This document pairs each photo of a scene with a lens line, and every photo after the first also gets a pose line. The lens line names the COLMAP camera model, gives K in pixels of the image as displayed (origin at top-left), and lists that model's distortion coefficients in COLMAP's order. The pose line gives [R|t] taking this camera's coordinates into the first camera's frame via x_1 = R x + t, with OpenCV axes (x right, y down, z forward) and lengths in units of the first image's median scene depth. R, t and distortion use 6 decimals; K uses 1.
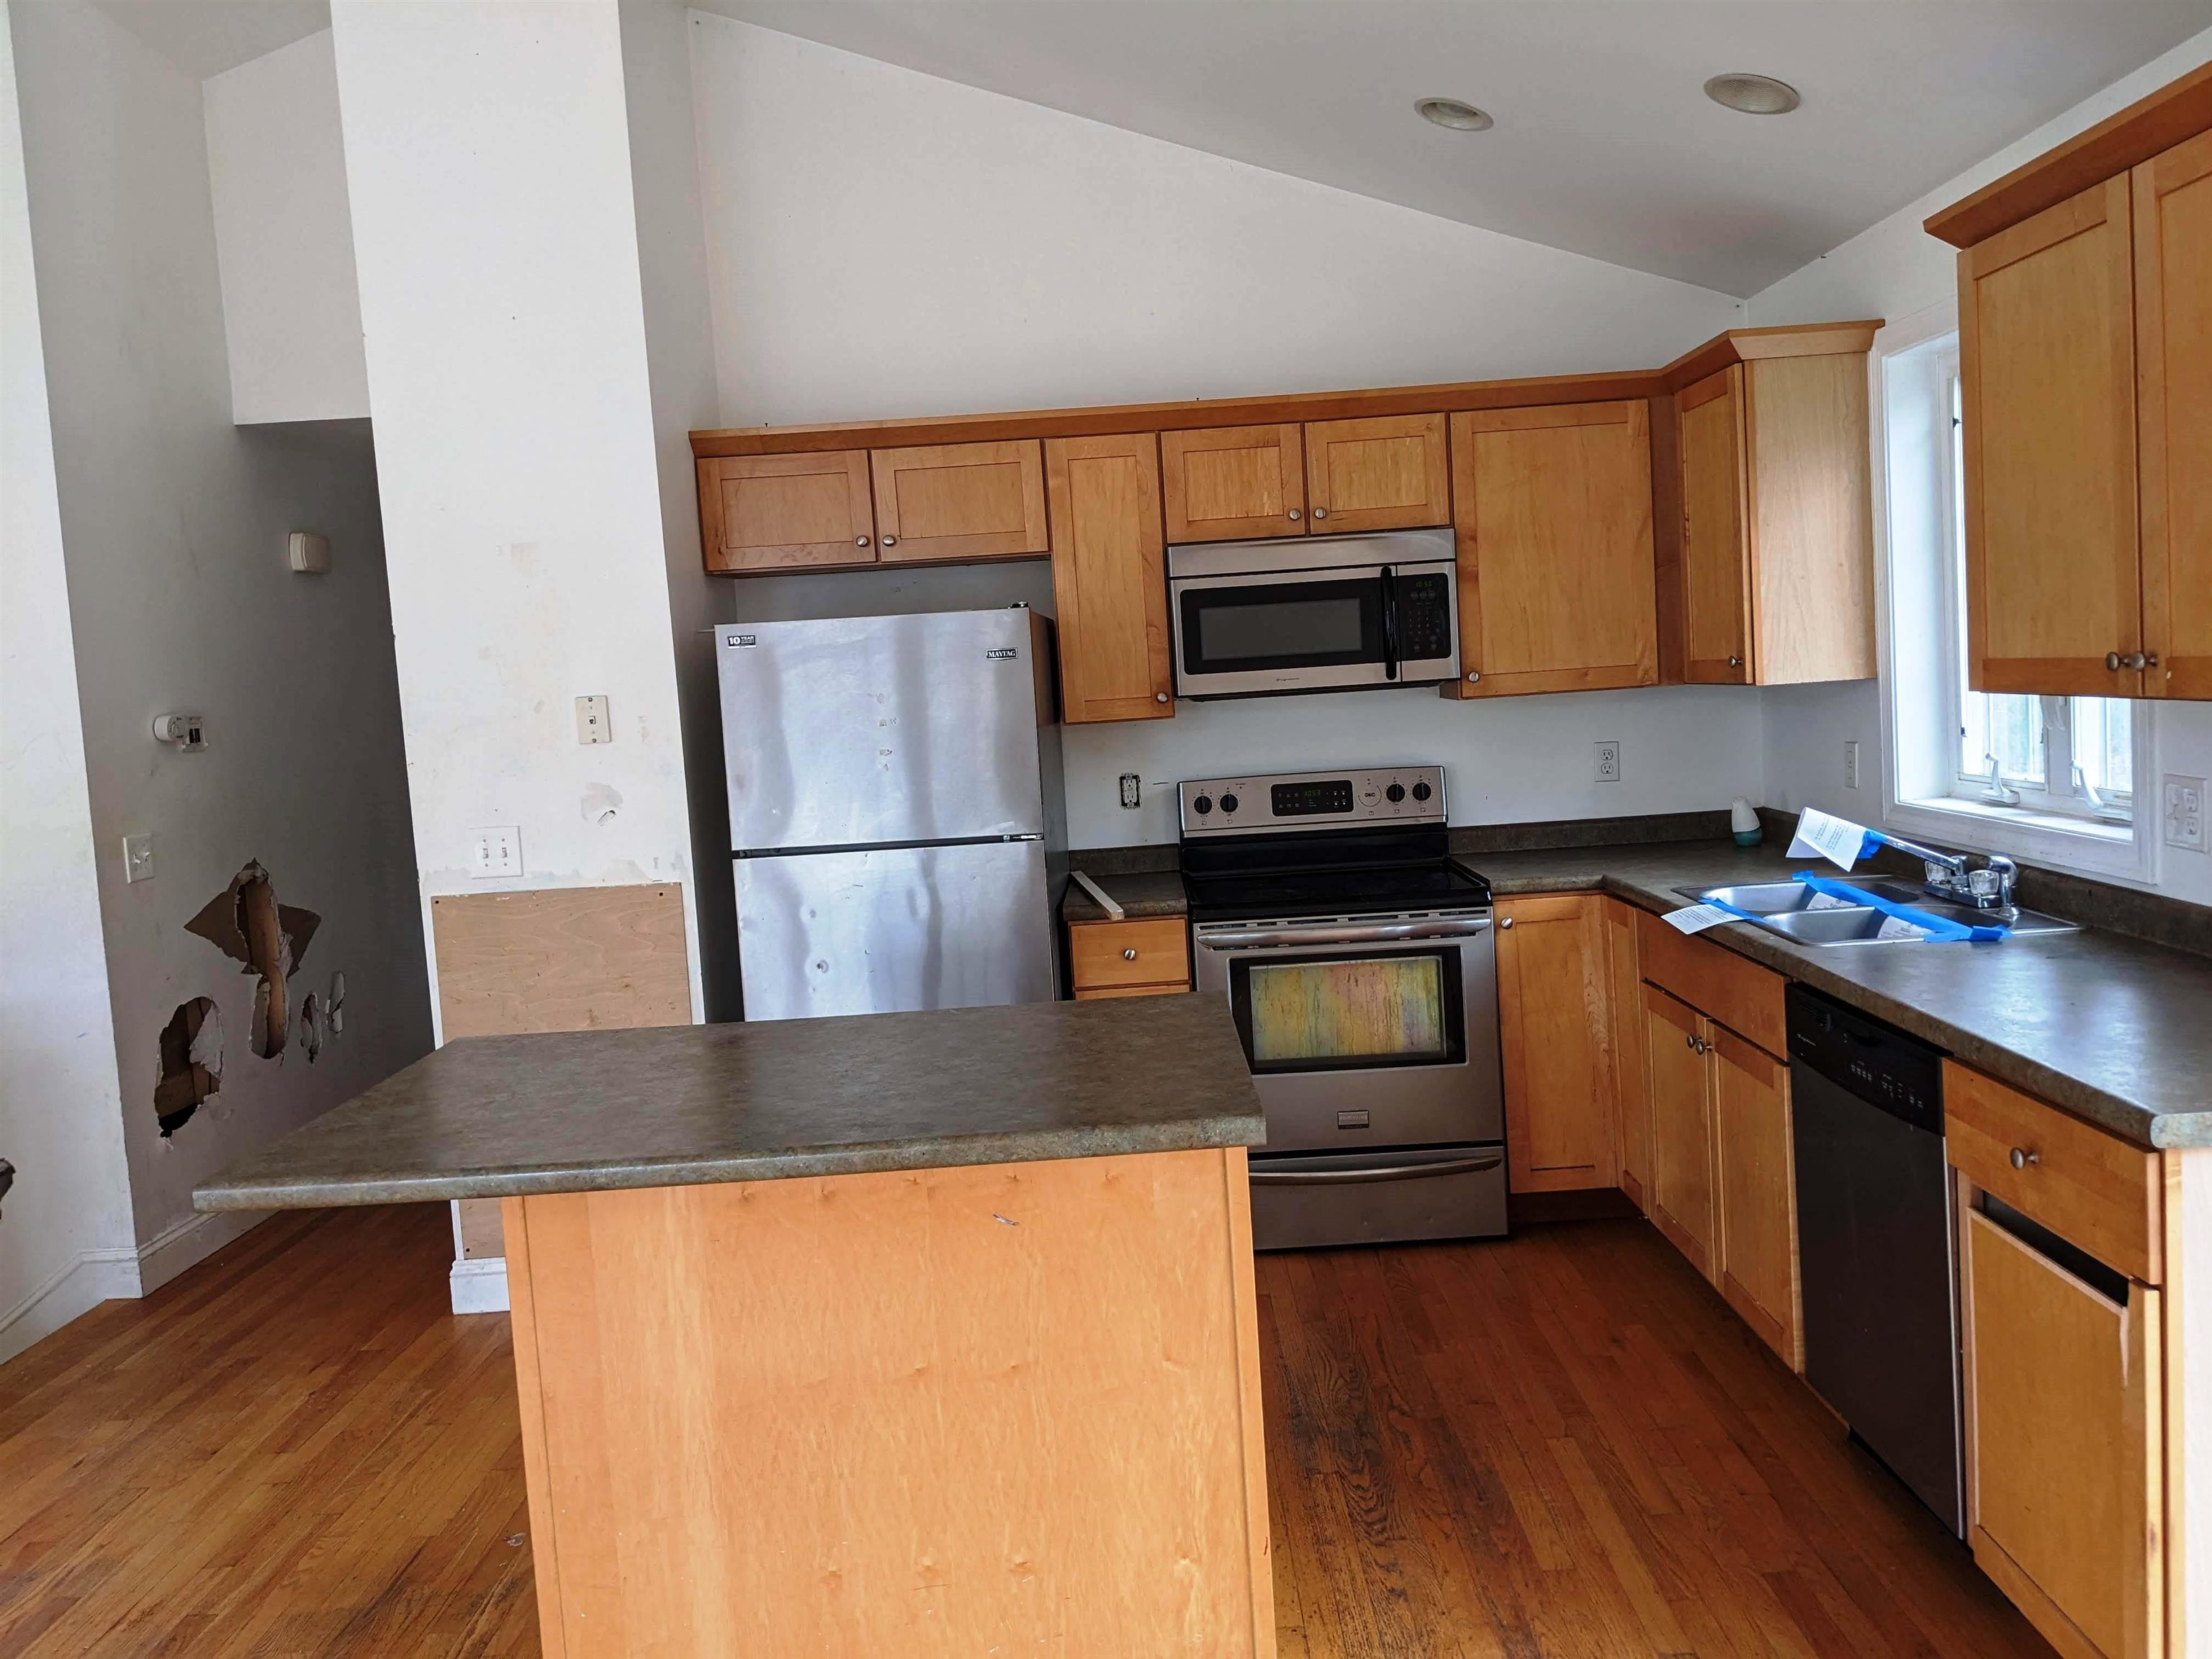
lens RADIAL K [[1738.7, 0, 1138.7], [0, 1738.7, 821.1], [0, 0, 1]] dist [0.013147, -0.007372]
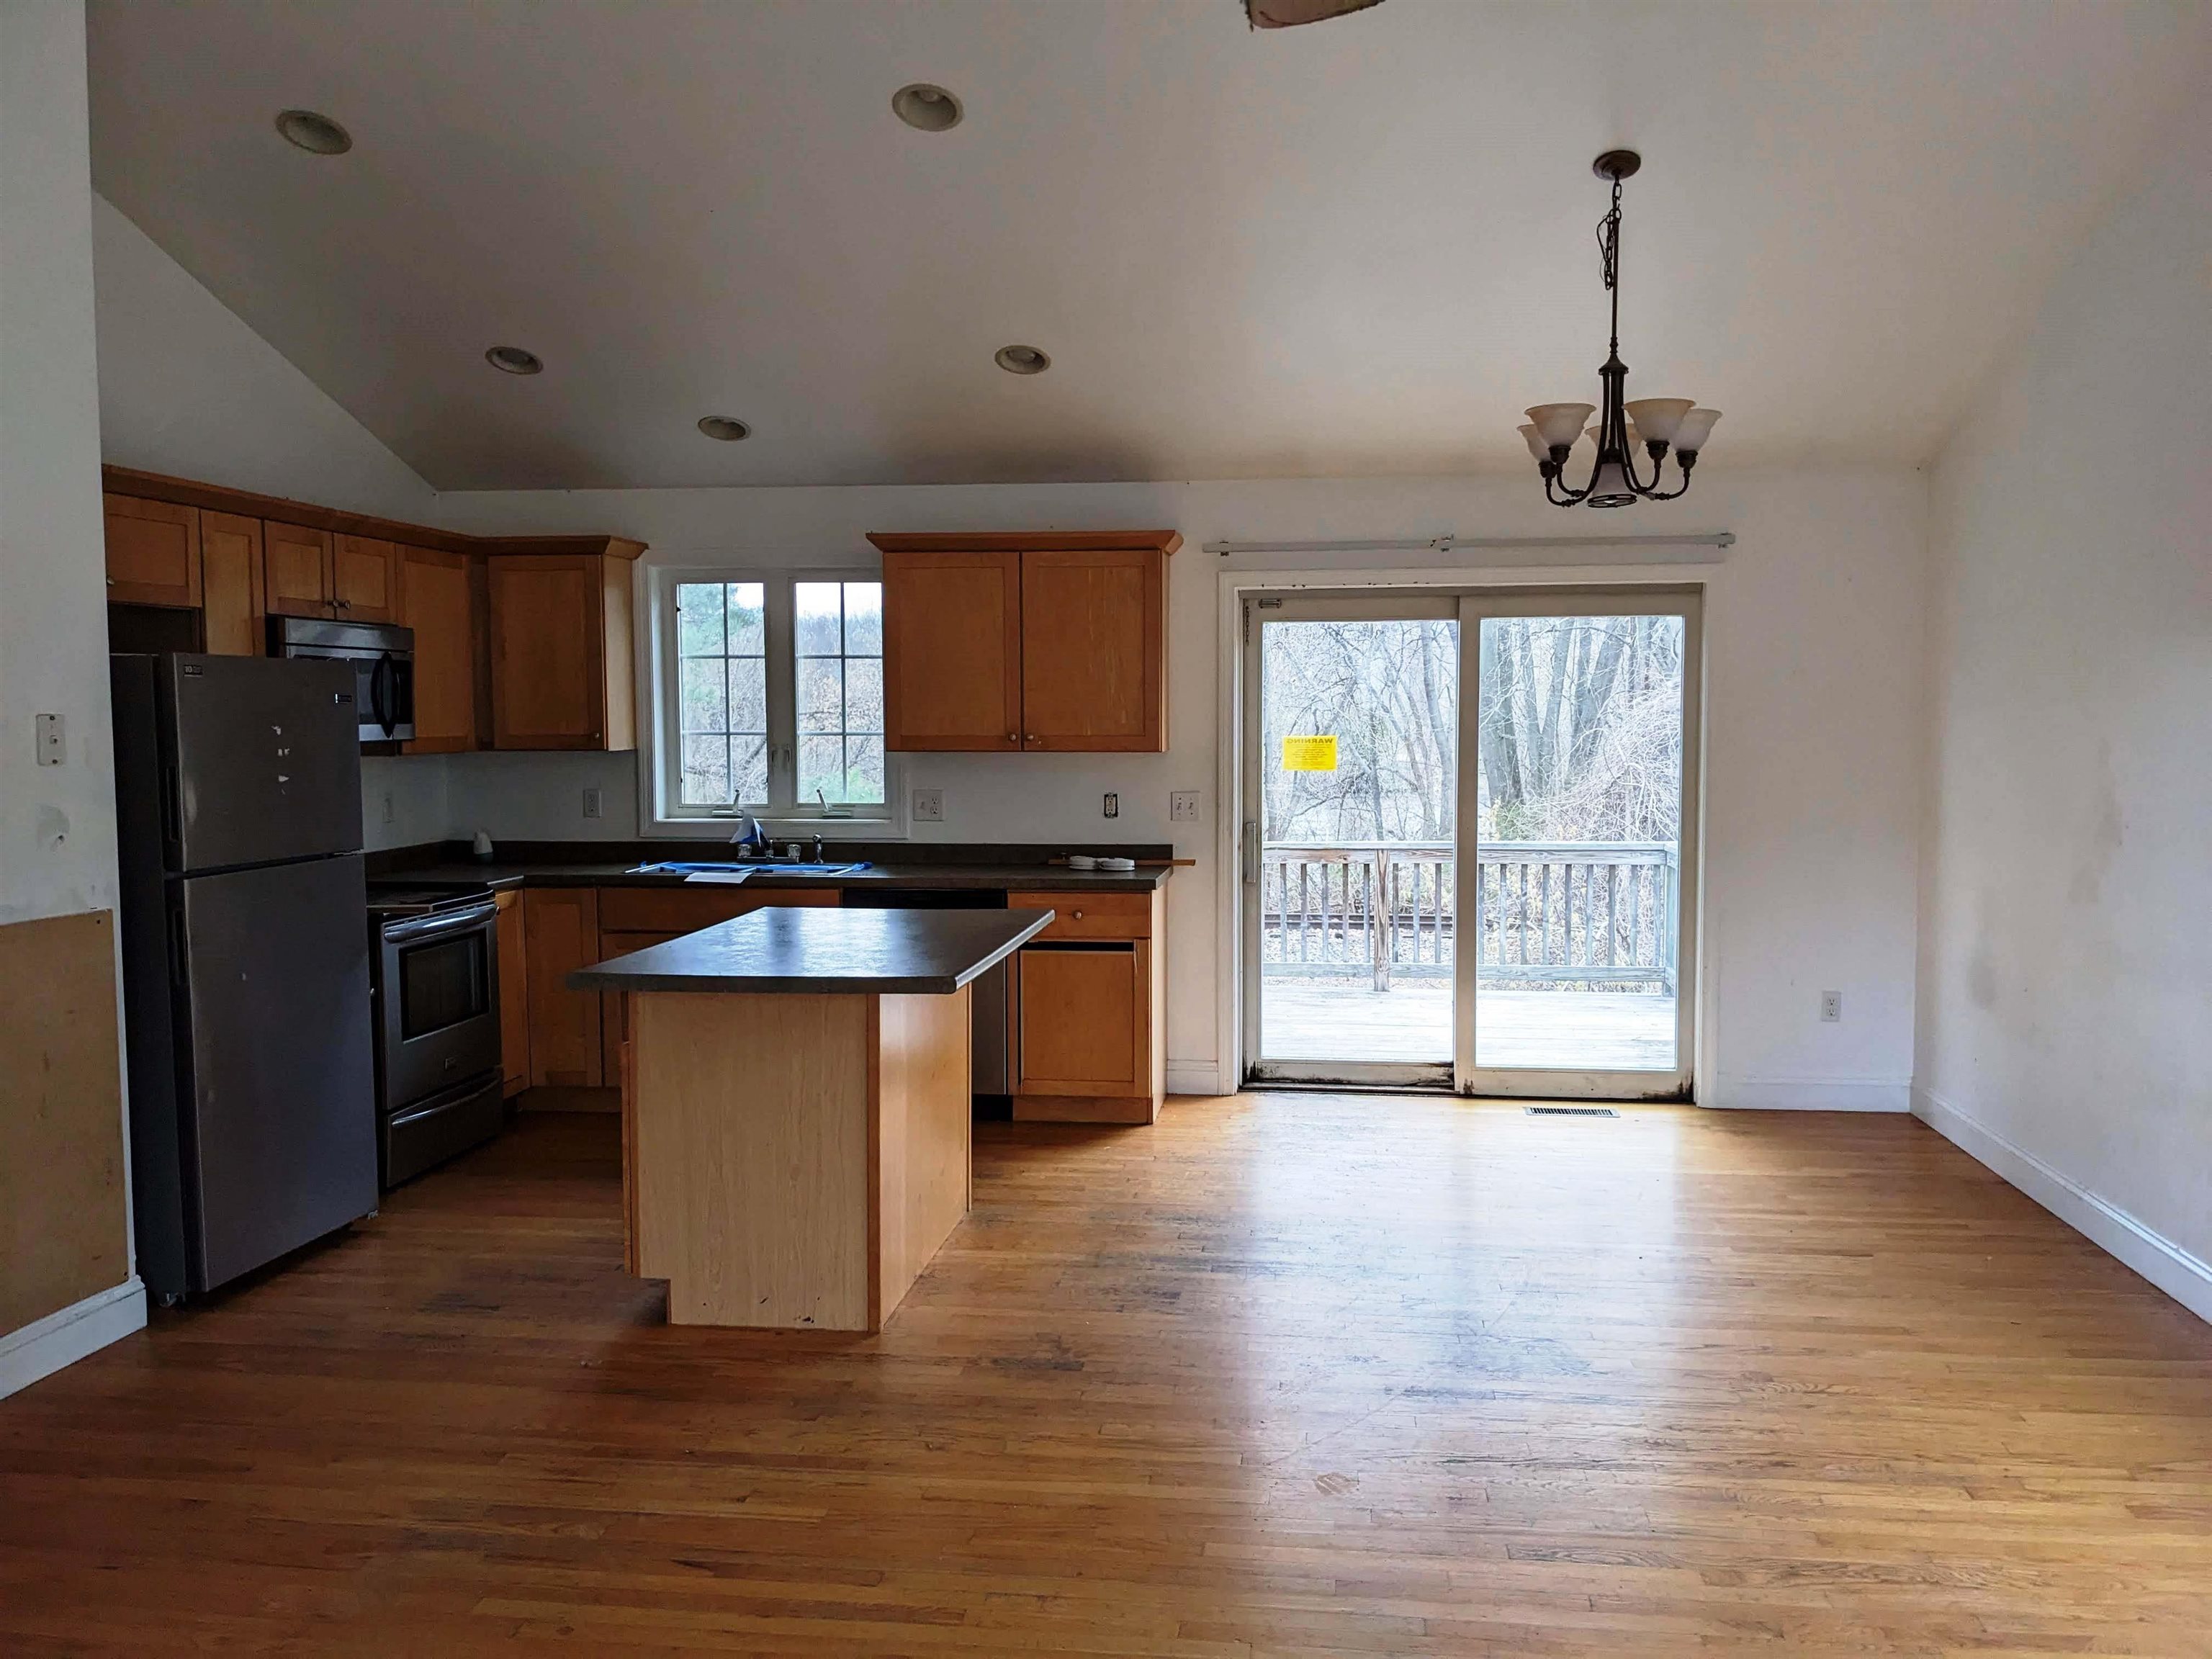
lens RADIAL K [[1738.7, 0, 1138.7], [0, 1738.7, 821.1], [0, 0, 1]] dist [0.013147, -0.007372]
pose [[0.122692, -0.000247, 0.992445, -1.185357], [0.079461, 0.996792, -0.009575, 0.041806], [-0.989259, 0.080036, 0.122318, 0.308143]]
